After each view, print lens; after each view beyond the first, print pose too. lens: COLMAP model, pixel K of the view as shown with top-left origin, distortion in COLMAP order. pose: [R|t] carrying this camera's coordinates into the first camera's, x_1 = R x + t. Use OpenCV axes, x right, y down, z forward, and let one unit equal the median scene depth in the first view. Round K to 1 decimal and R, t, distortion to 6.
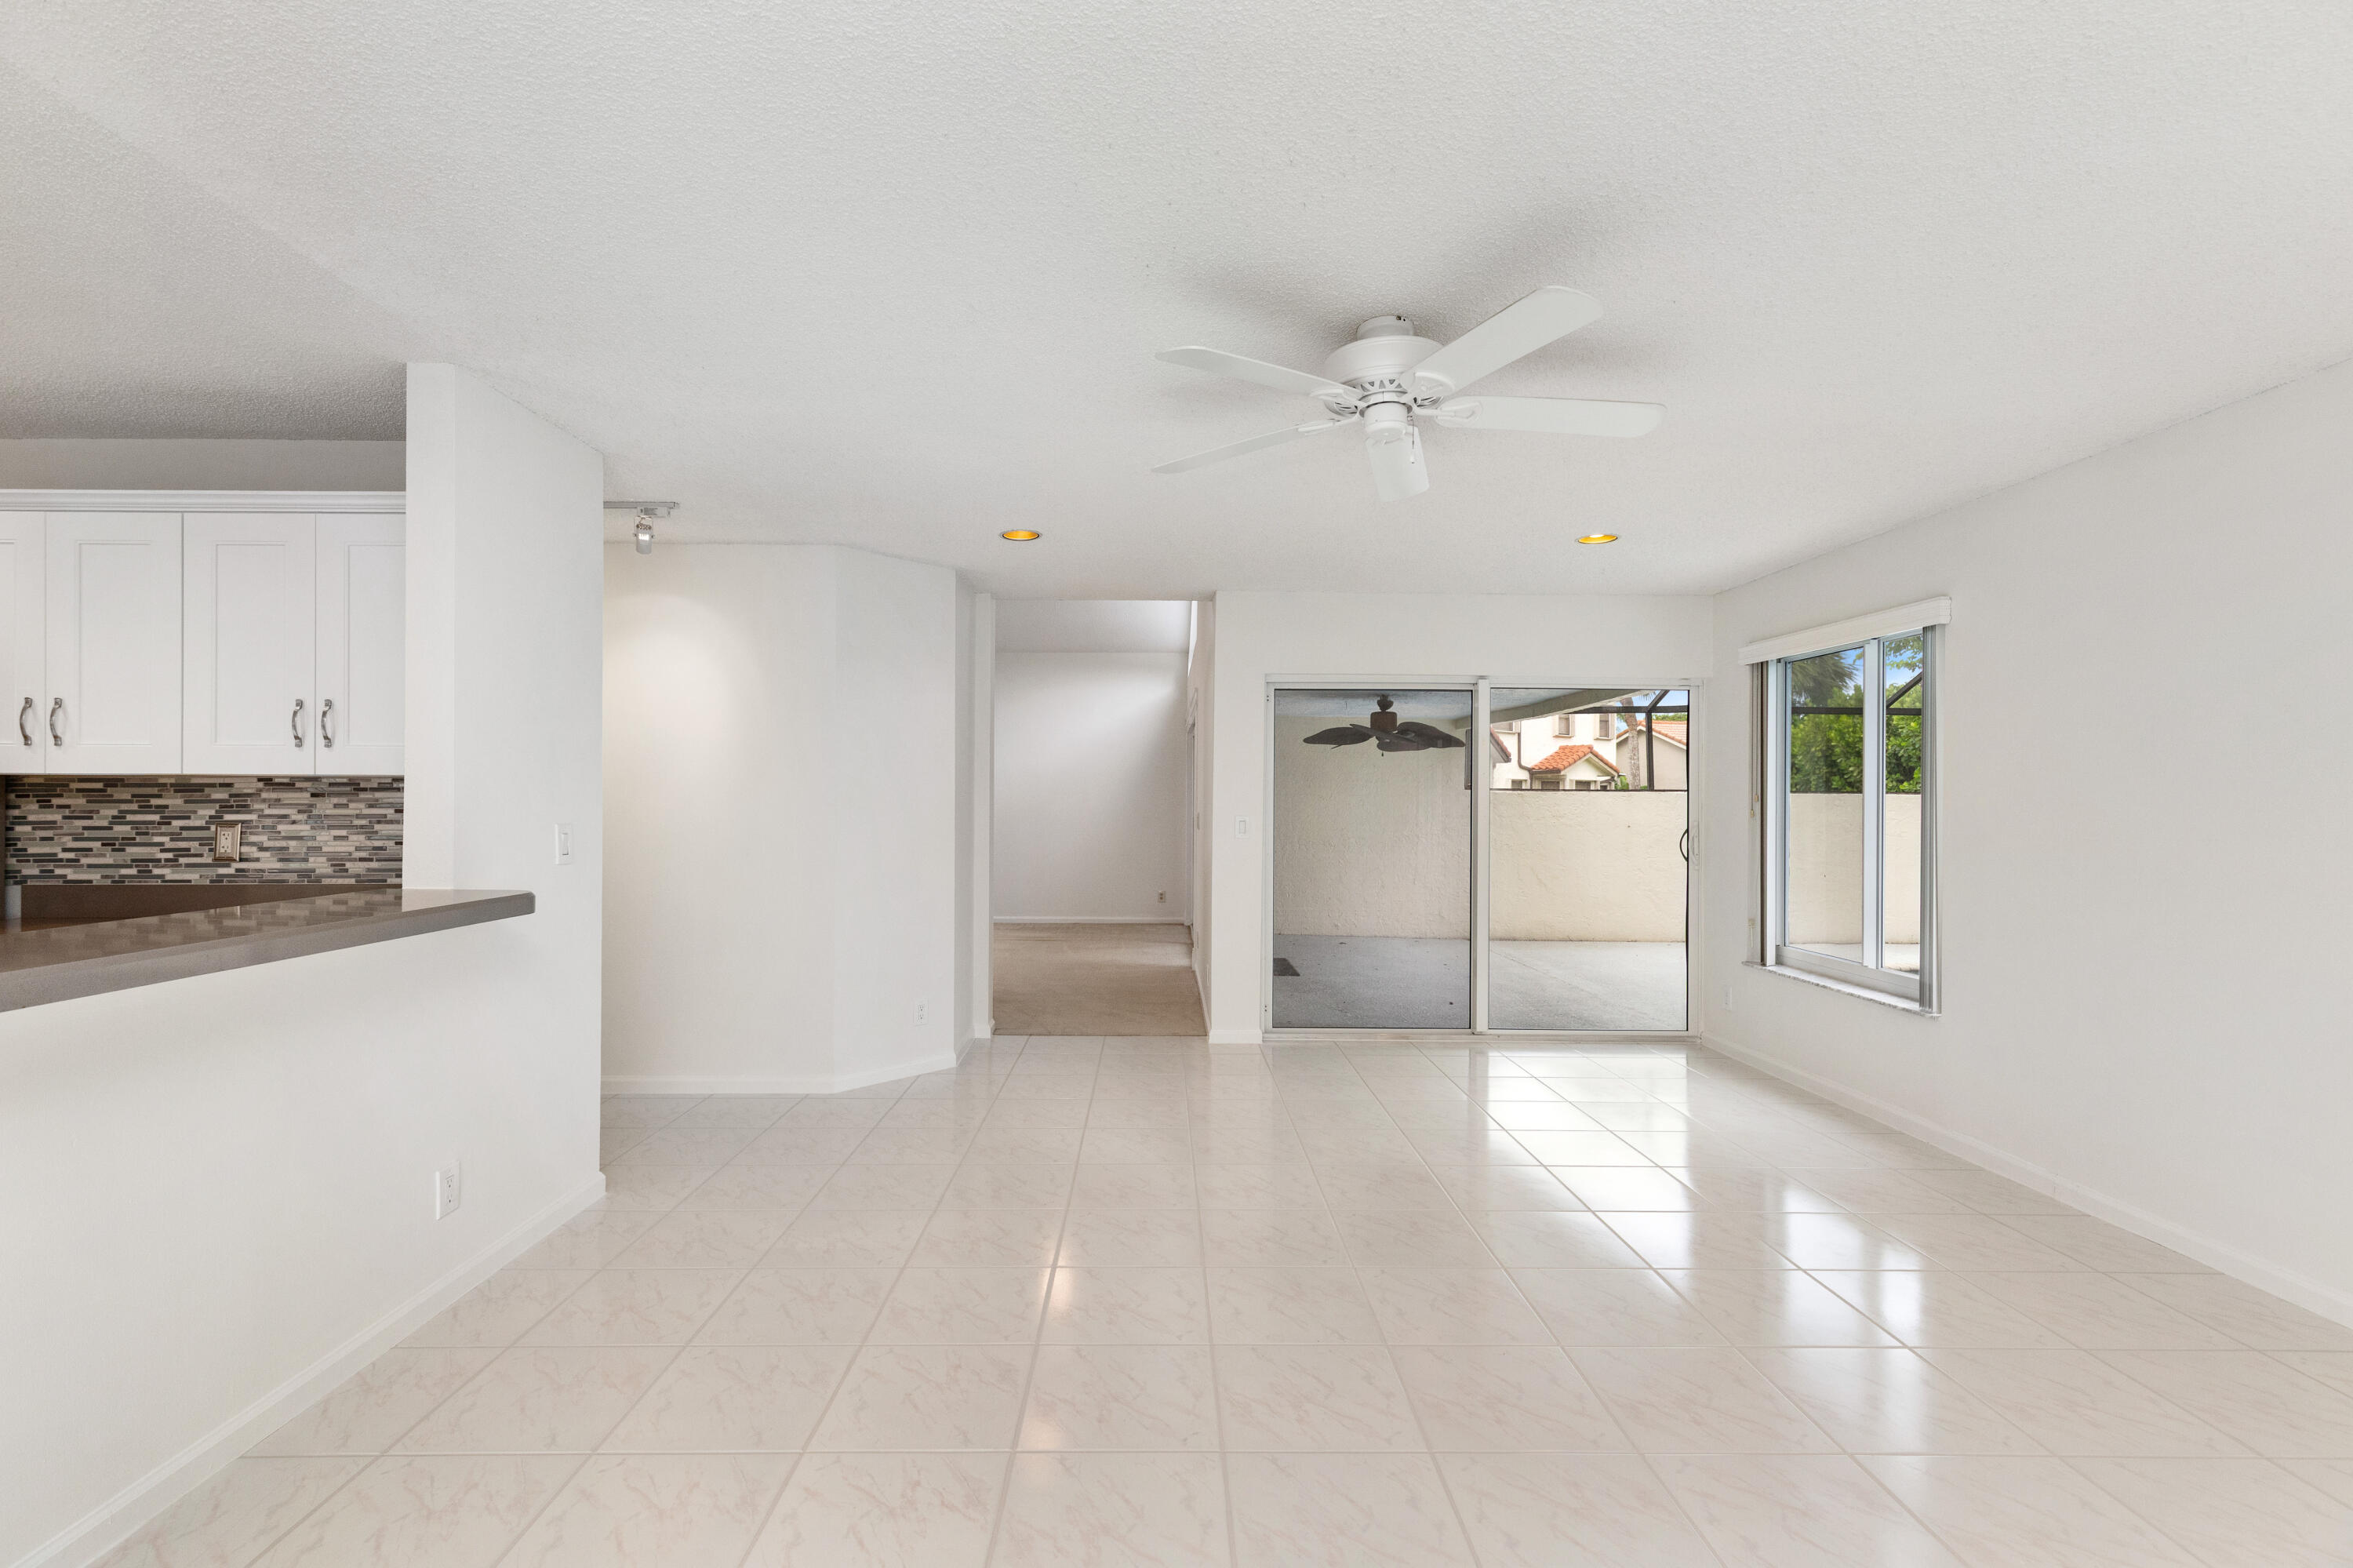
lens RADIAL K [[1067.7, 0, 1168.4], [0, 1067.7, 786.5], [0, 0, 1]] dist [0.010873, -0.000520]
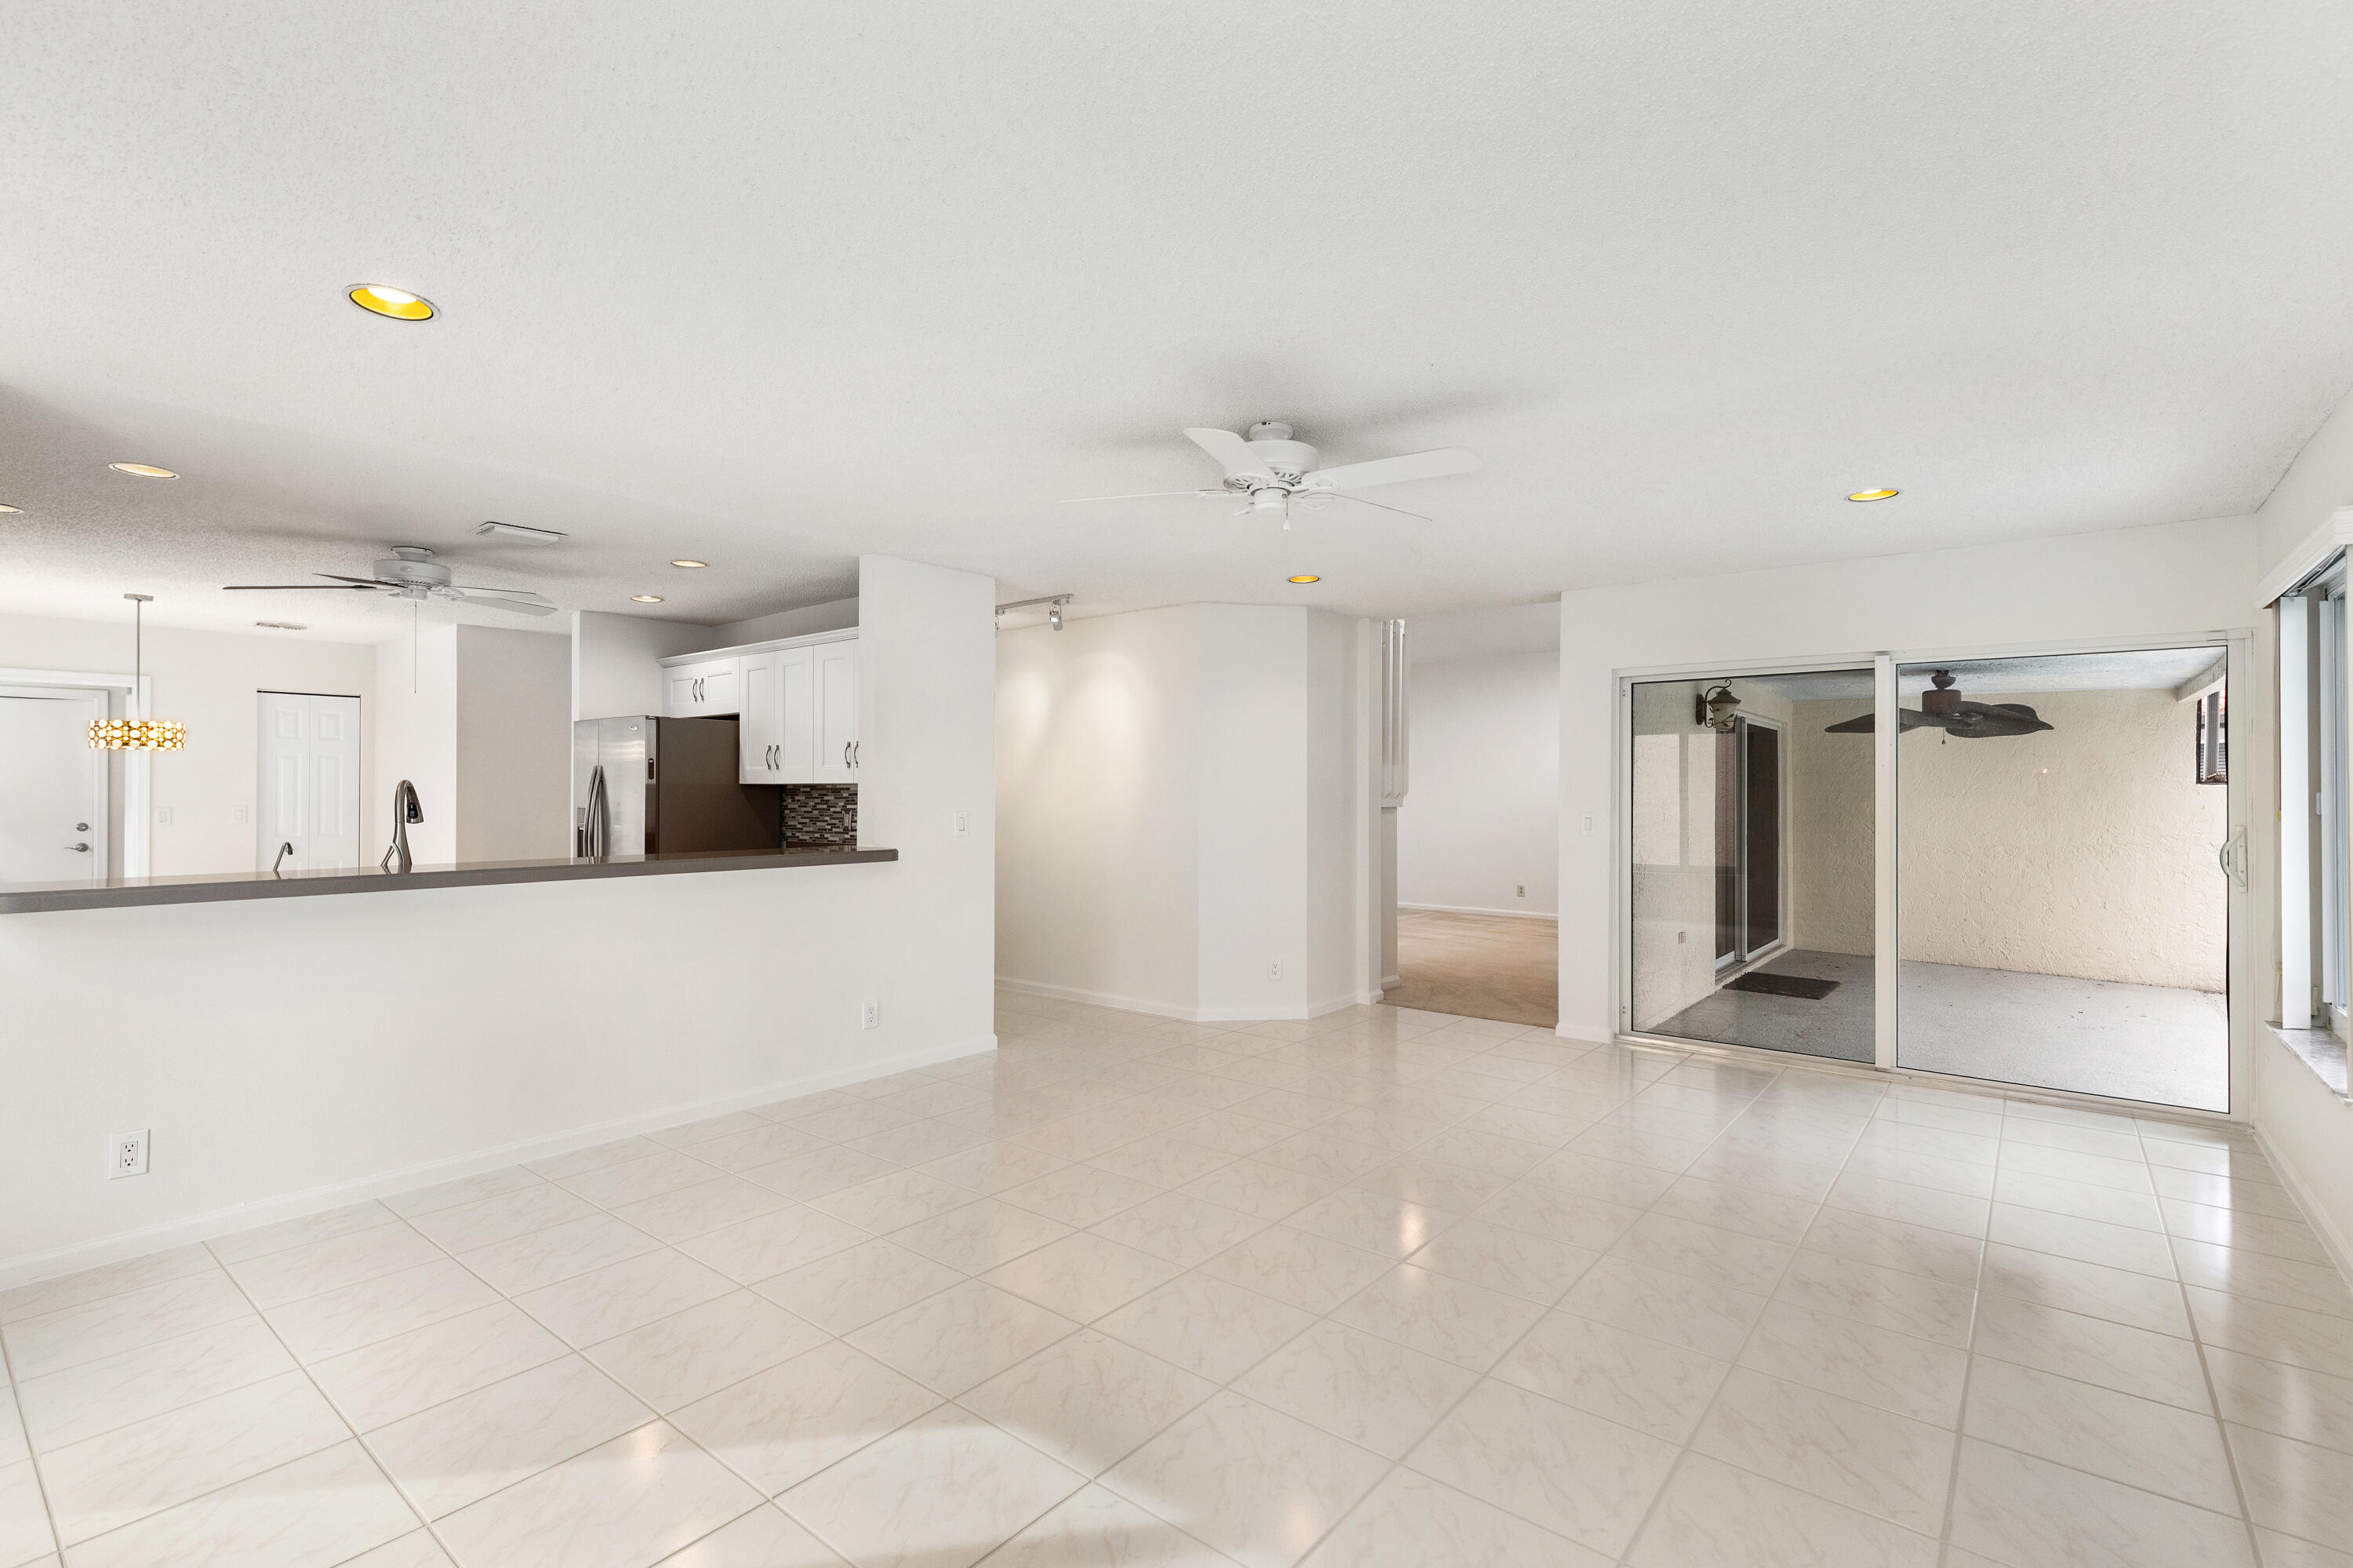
lens RADIAL K [[1082.5, 0, 1165.9], [0, 1082.5, 791.1], [0, 0, 1]] dist [0.013601, -0.000004]
pose [[0.767177, -0.004006, -0.641423, 0.702587], [0.007634, 0.999967, 0.002885, 0.001262], [0.641390, -0.007110, 0.767182, -0.054269]]
